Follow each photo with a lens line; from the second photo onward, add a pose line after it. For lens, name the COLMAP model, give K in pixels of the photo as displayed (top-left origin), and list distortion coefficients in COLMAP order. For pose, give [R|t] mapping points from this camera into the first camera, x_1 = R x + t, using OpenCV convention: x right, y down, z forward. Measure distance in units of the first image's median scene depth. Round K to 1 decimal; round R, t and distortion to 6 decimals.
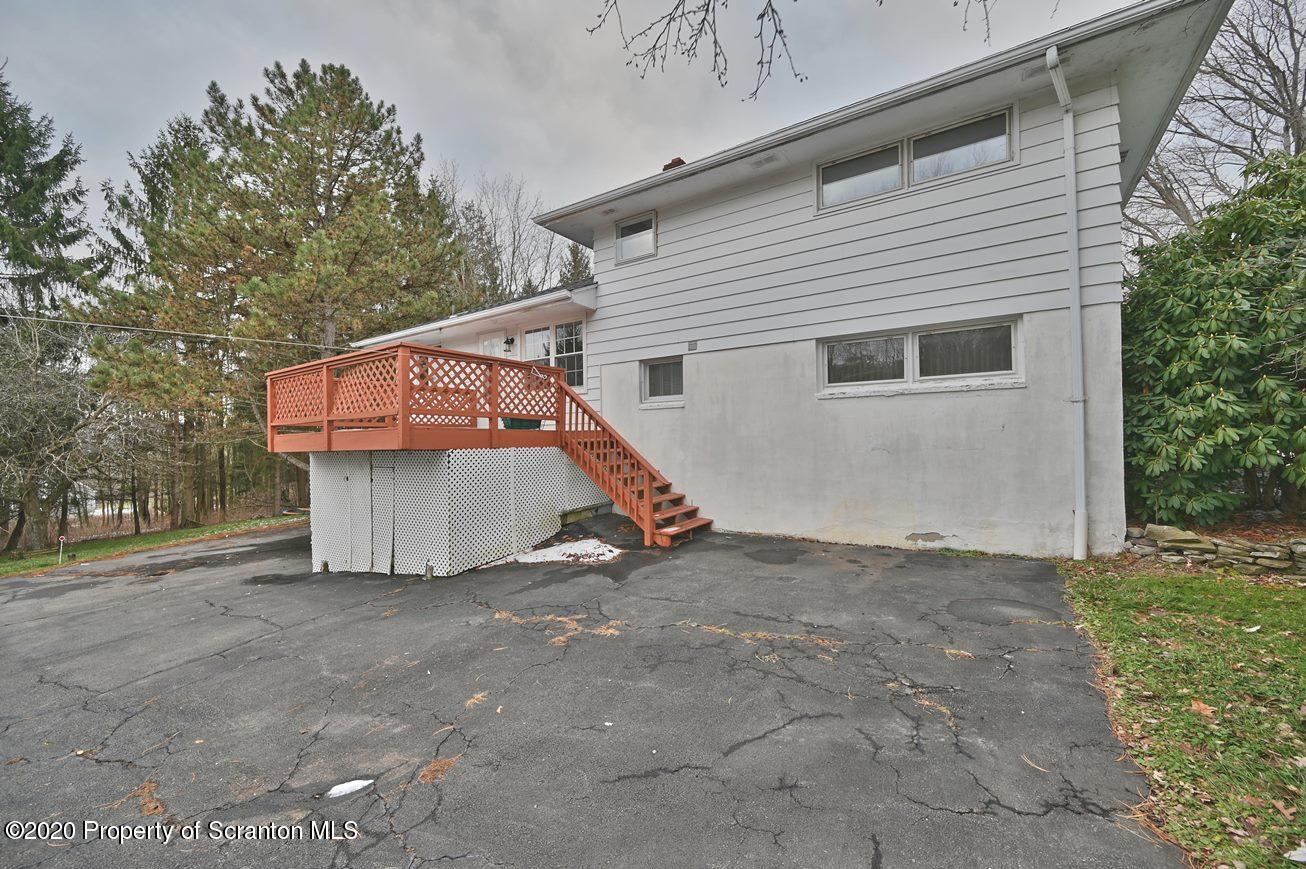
lens RADIAL K [[515.0, 0, 659.0], [0, 515.0, 436.6], [0, 0, 1]] dist [-0.000450, 0.000670]
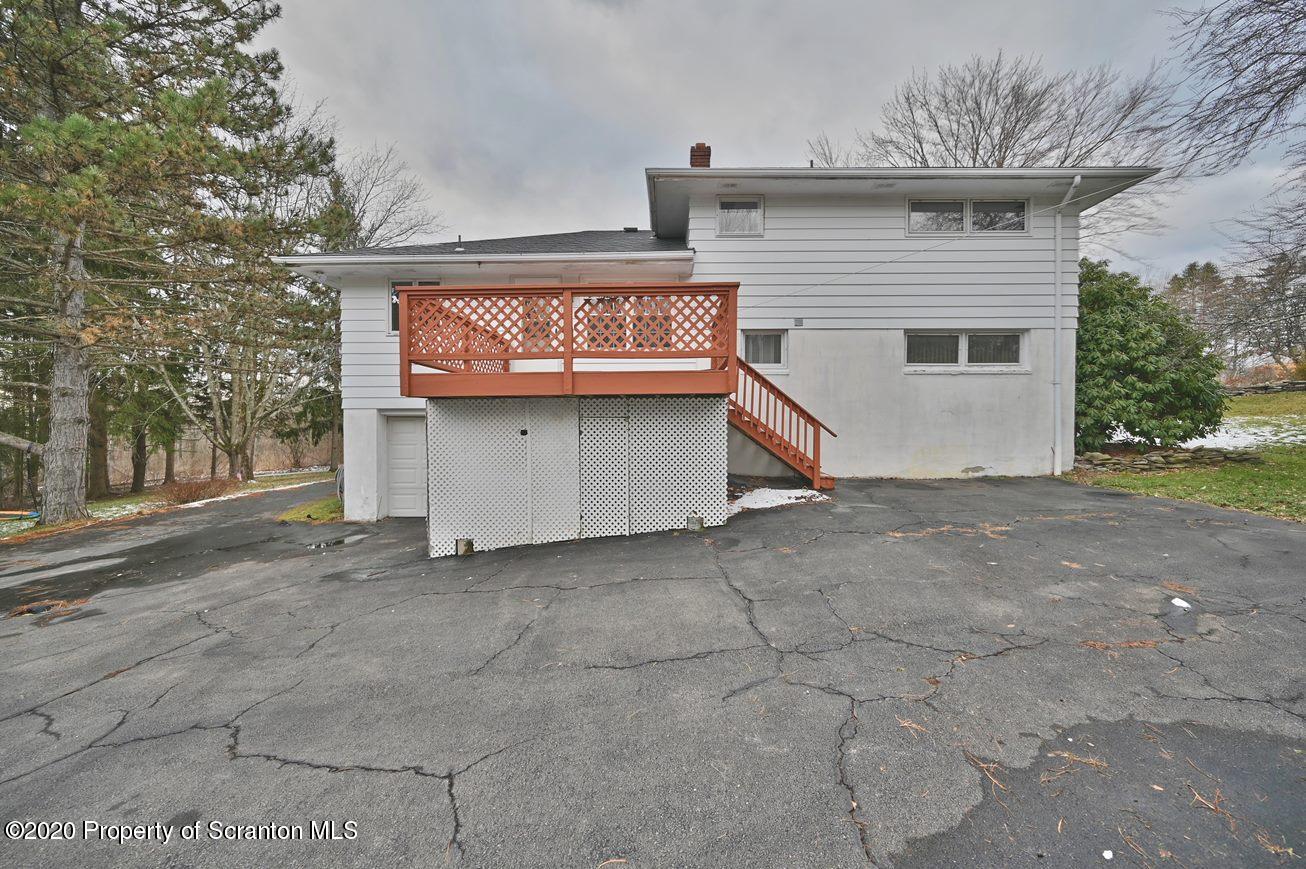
lens RADIAL K [[515.0, 0, 656.4], [0, 515.0, 435.0], [0, 0, 1]] dist [-0.000450, 0.000670]
pose [[0.838623, 0.005956, 0.544679, -1.107176], [-0.016591, 0.999756, 0.014613, 0.088989], [-0.544459, -0.021292, 0.838517, 0.251282]]
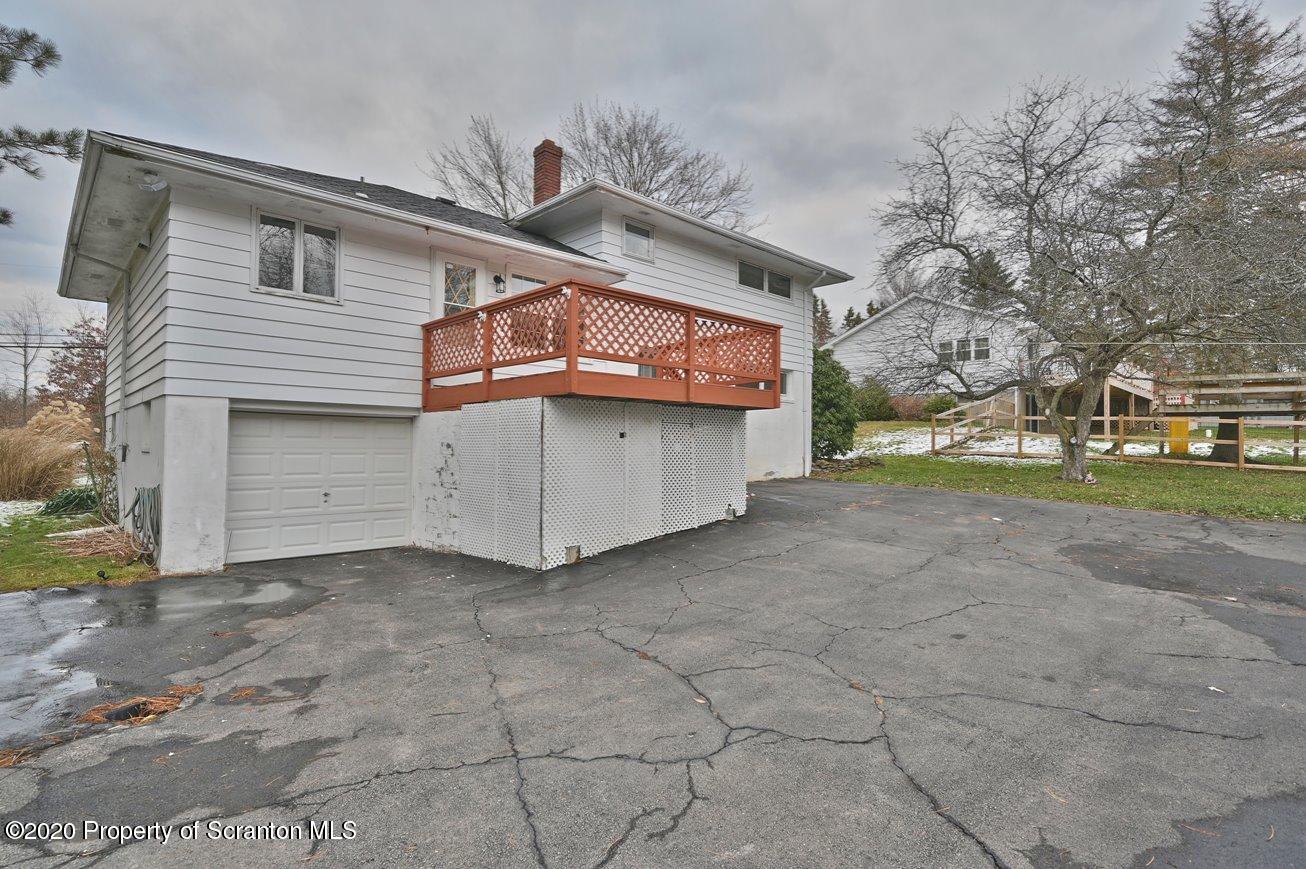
lens RADIAL K [[651.3, 0, 657.1], [0, 651.3, 437.7], [0, 0, 1]] dist [-0.001537, 0.000739]
pose [[0.213818, 0.037044, 0.976171, -2.054673], [-0.018761, 0.999252, -0.033810, 0.152746], [-0.976693, -0.011085, 0.214353, 0.910173]]
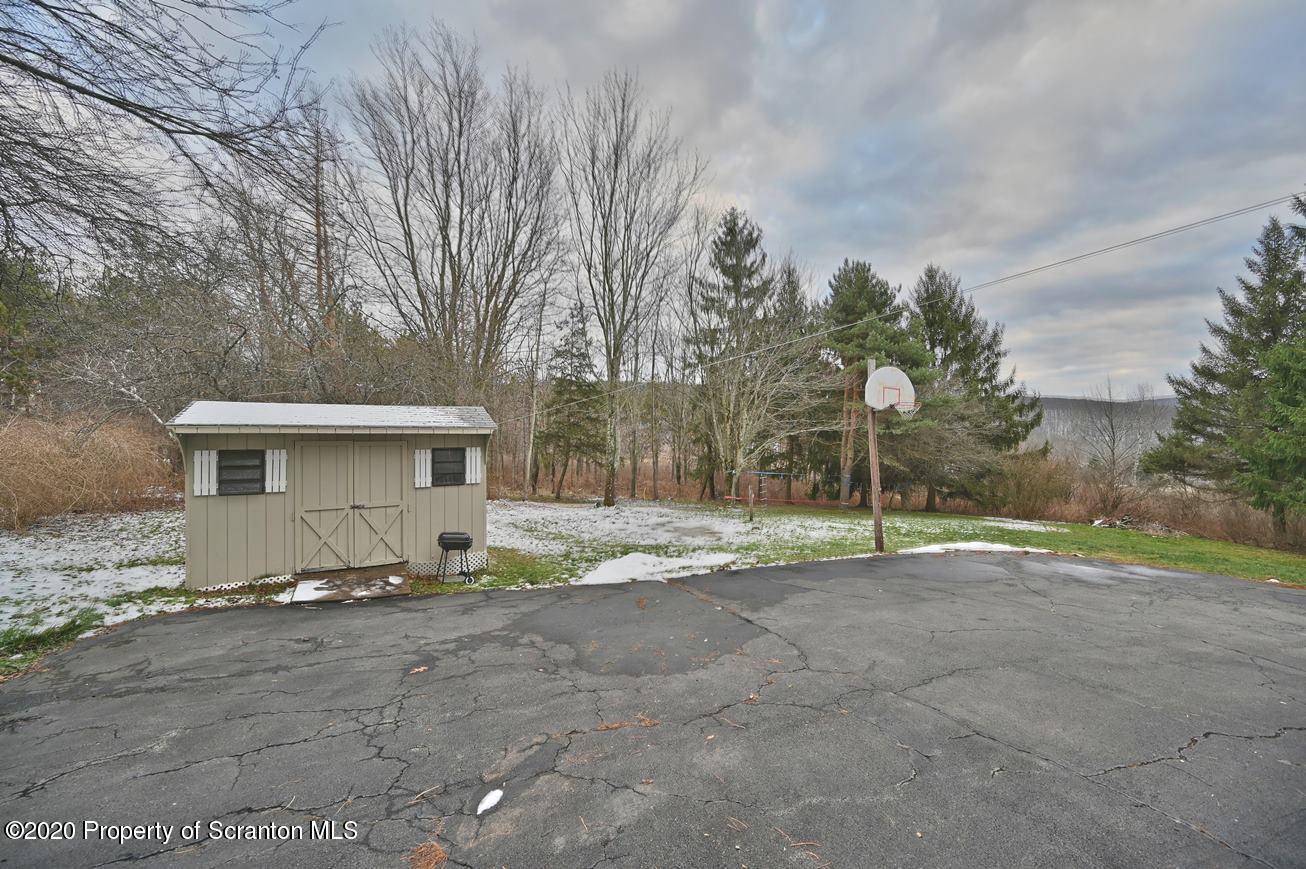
lens RADIAL K [[515.0, 0, 657.0], [0, 515.0, 431.8], [0, 0, 1]] dist [-0.000450, 0.000670]
pose [[-0.578379, 0.010112, -0.815706, 0.013468], [0.017798, 0.999842, -0.000224, -0.018299], [0.815574, -0.014647, -0.578467, 0.787078]]
